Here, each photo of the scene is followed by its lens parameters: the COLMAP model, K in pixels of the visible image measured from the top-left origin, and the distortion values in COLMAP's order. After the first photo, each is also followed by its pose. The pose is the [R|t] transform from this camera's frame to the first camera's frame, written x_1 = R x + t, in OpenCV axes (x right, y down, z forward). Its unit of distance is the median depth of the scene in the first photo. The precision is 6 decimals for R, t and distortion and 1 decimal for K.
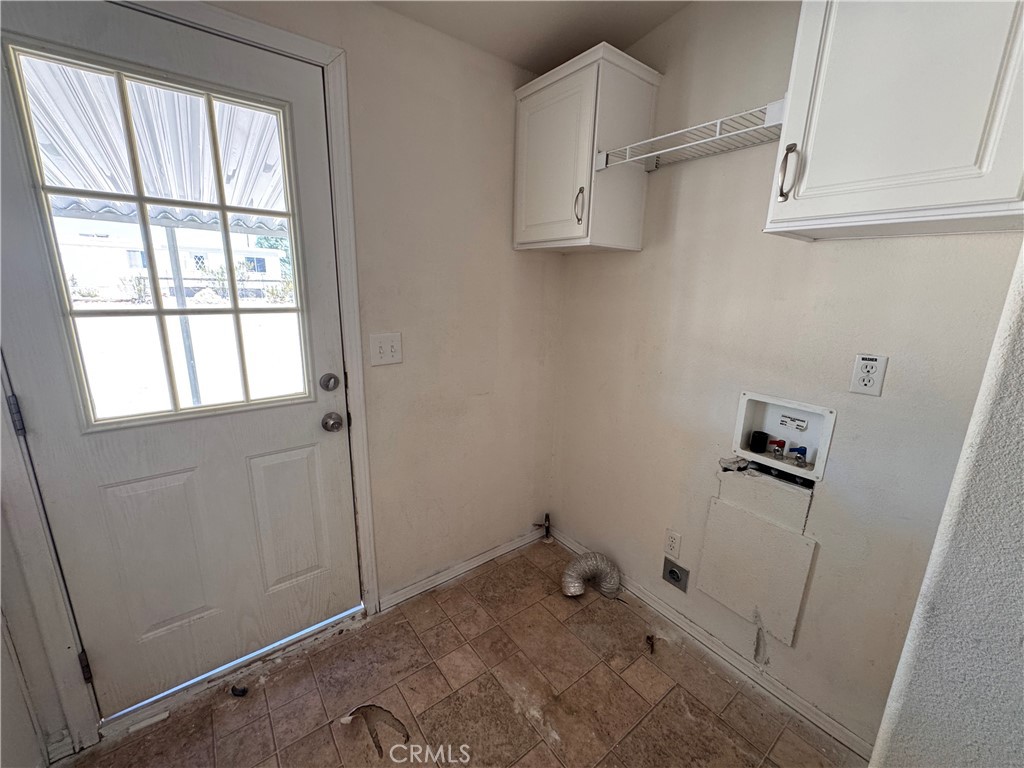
lens RADIAL K [[409.1, 0, 512.0], [0, 409.1, 381.7], [0, 0, 1]] dist [-0.002062, 0.000527]
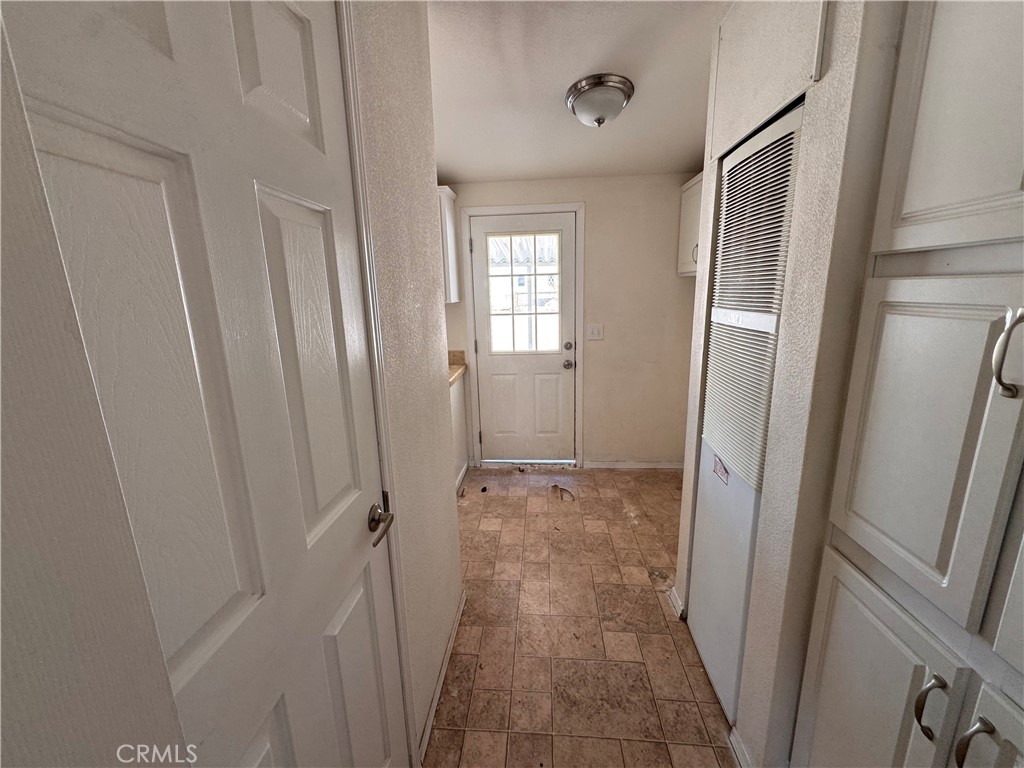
lens RADIAL K [[409.1, 0, 512.0], [0, 409.1, 381.7], [0, 0, 1]] dist [-0.002062, 0.000527]
pose [[0.752254, 0.097759, -0.651581, 0.793832], [-0.108376, 0.993821, 0.023986, 0.175442], [0.649899, 0.052572, 0.758200, -0.873193]]
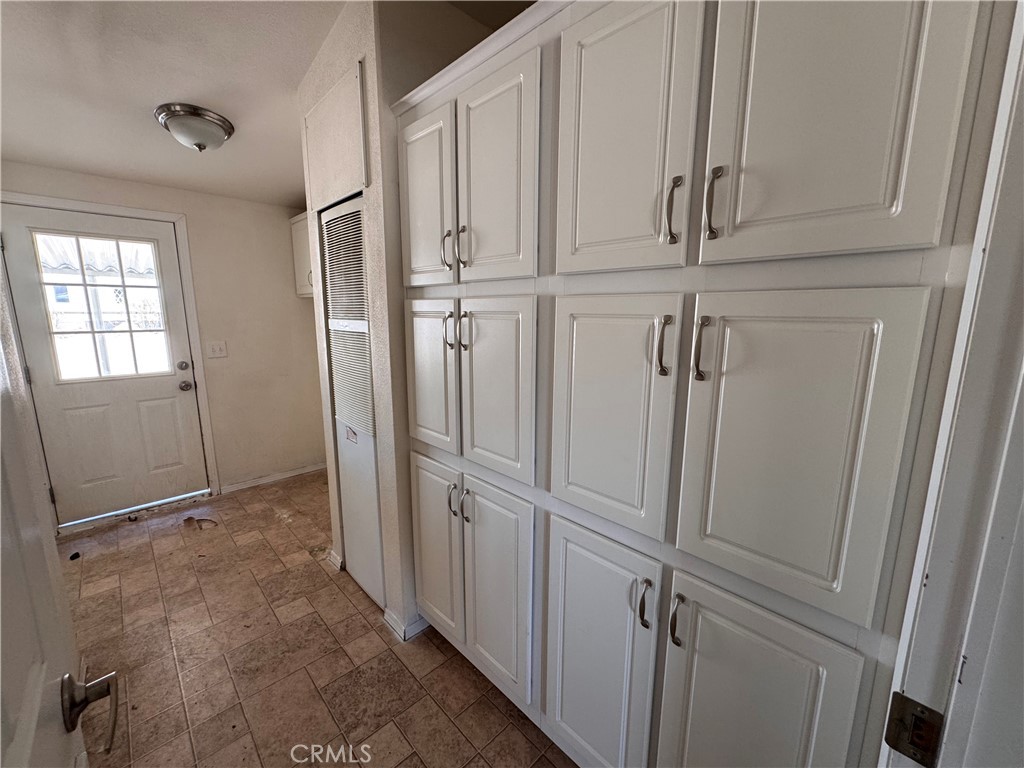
lens RADIAL K [[409.1, 0, 512.0], [0, 409.1, 381.7], [0, 0, 1]] dist [-0.002062, 0.000527]
pose [[0.990636, -0.043594, 0.129383, 0.913526], [0.051588, 0.996919, -0.059092, 0.287378], [-0.126409, 0.065213, 0.989832, -1.219873]]
